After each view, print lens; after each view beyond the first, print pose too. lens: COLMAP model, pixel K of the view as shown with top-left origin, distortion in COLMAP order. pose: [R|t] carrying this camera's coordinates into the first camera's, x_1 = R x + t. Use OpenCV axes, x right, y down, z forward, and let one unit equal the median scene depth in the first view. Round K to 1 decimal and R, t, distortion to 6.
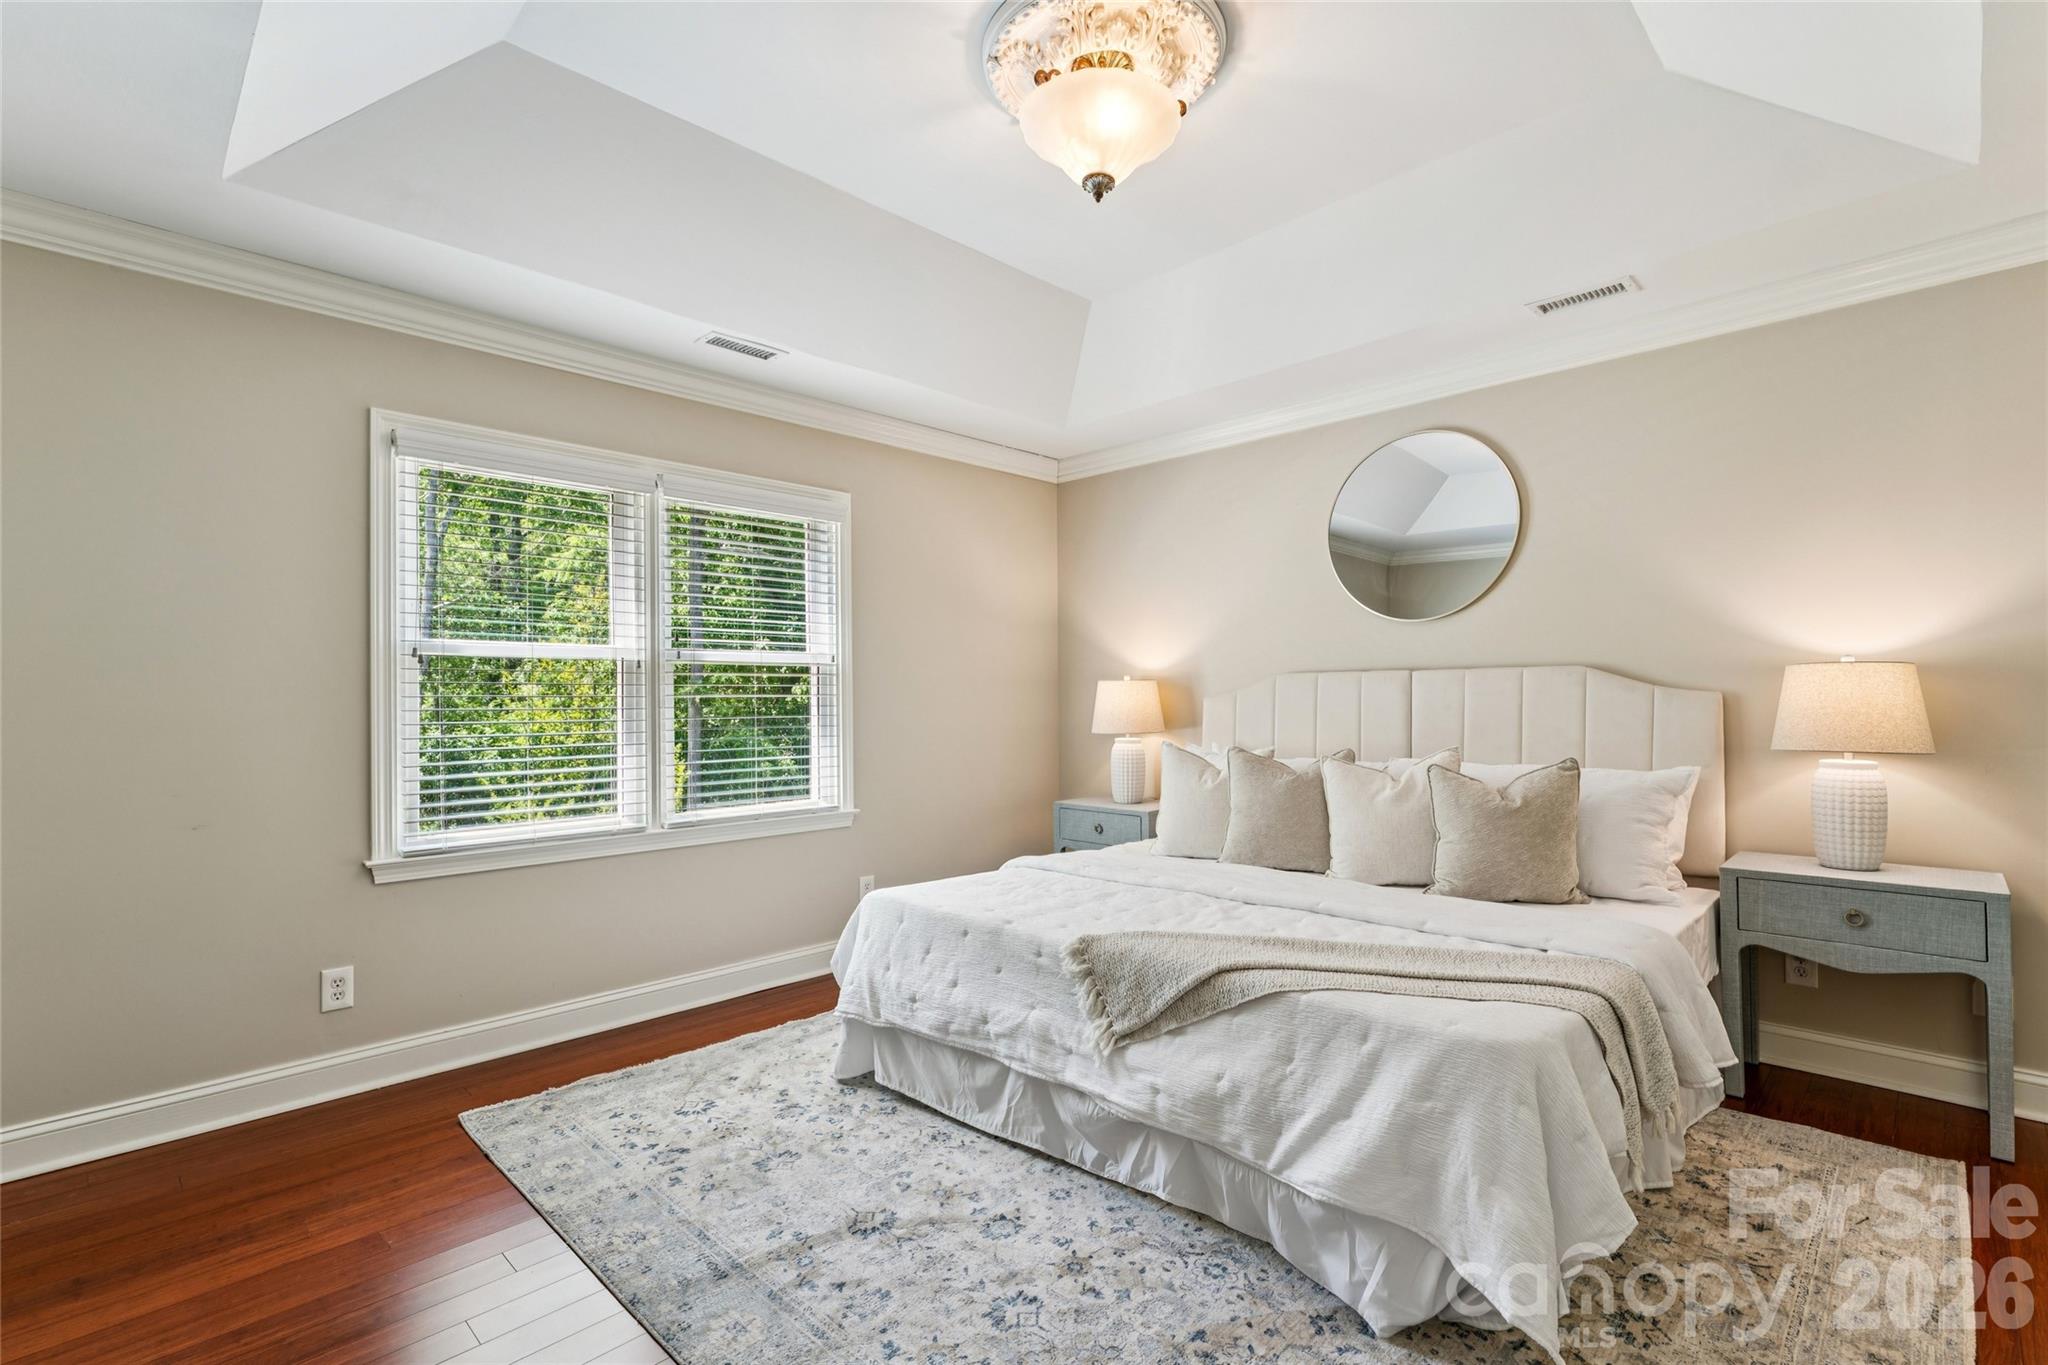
lens RADIAL K [[929.4, 0, 1027.7], [0, 929.4, 691.0], [0, 0, 1]] dist [0.000594, -0.000127]
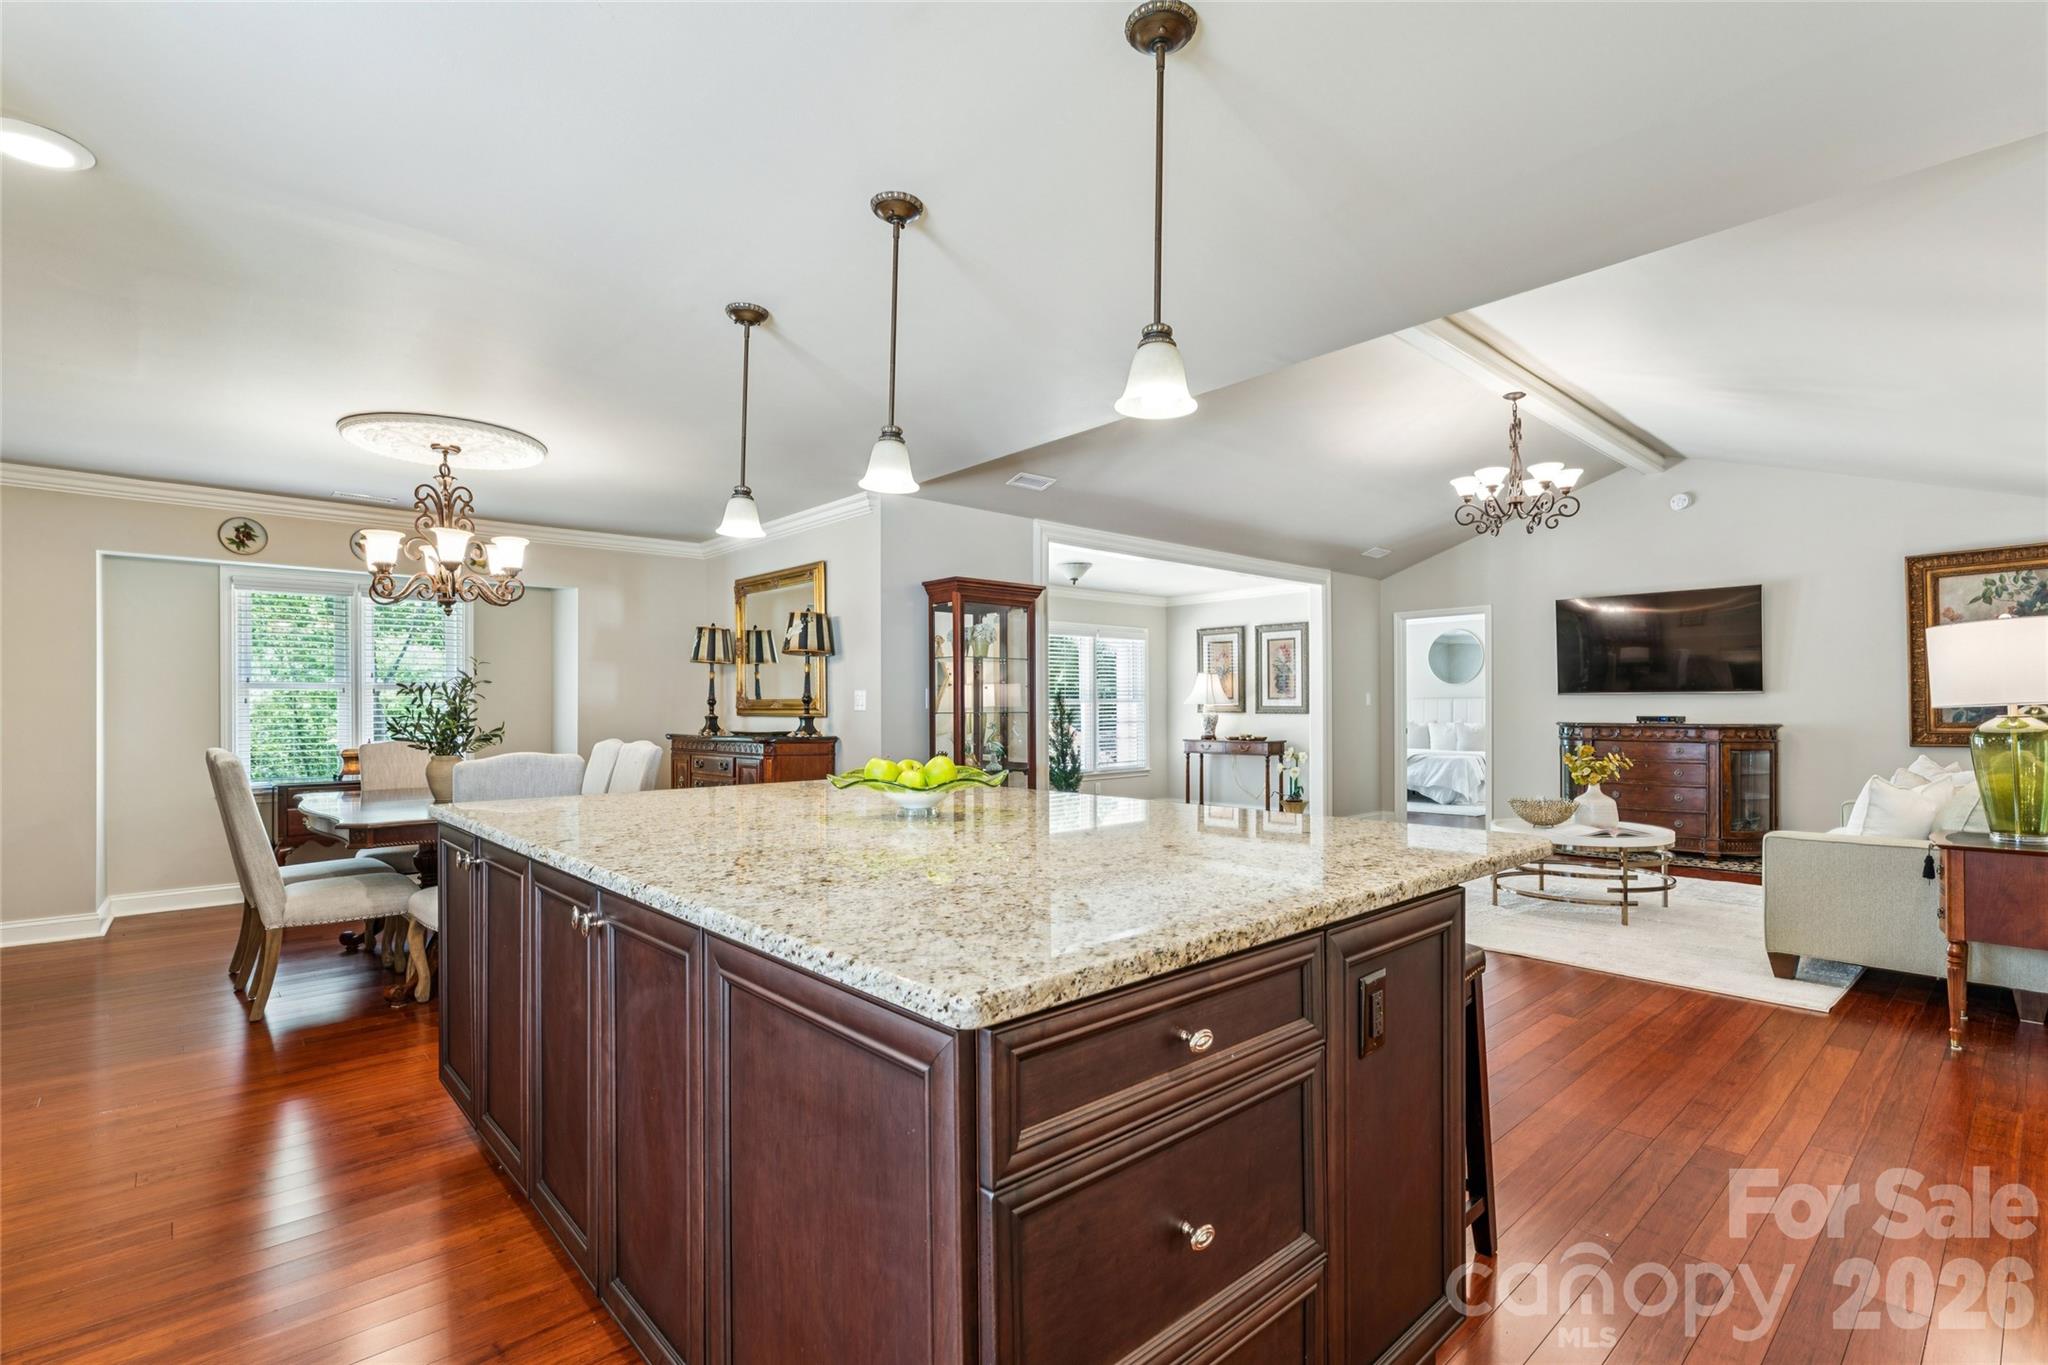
lens RADIAL K [[946.3, 0, 1025.4], [0, 946.3, 698.3], [0, 0, 1]] dist [-0.000556, -0.000133]
pose [[0.998385, -0.000196, -0.056805, -1.351189], [0.000046, 0.999996, -0.002647, -0.021121], [0.056806, 0.002640, 0.998382, -3.616130]]
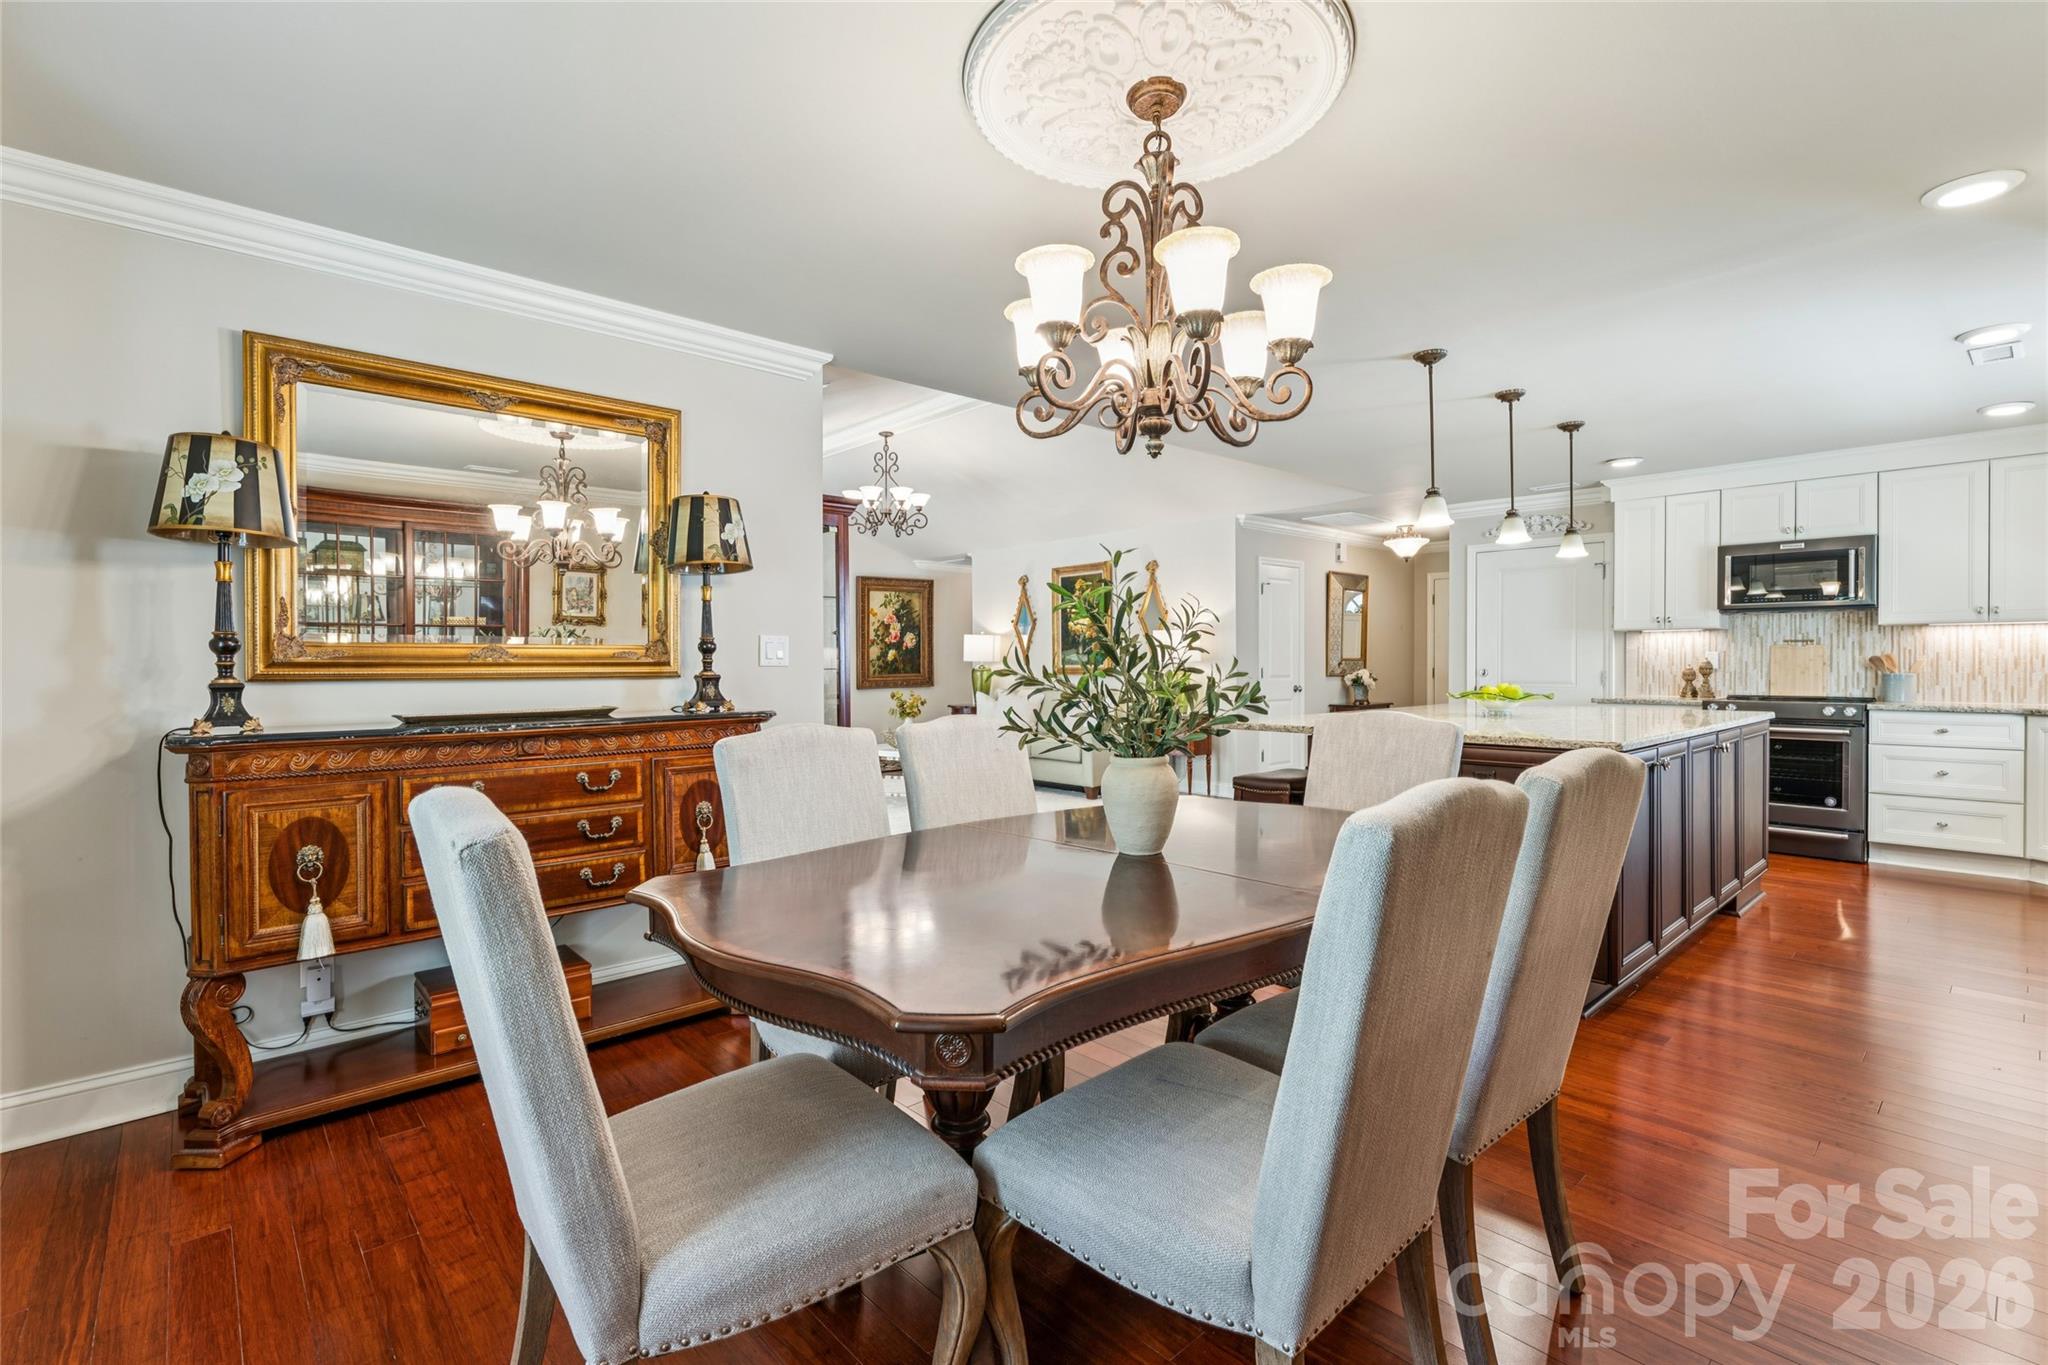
lens RADIAL K [[939.0, 0, 1004.8], [0, 939.0, 662.8], [0, 0, 1]] dist [0.000681, 0.000184]
pose [[0.065328, 0.005984, 0.997846, -3.209737], [-0.001475, 0.999982, -0.005901, 0.004369], [-0.997863, -0.001086, 0.065336, -1.936701]]
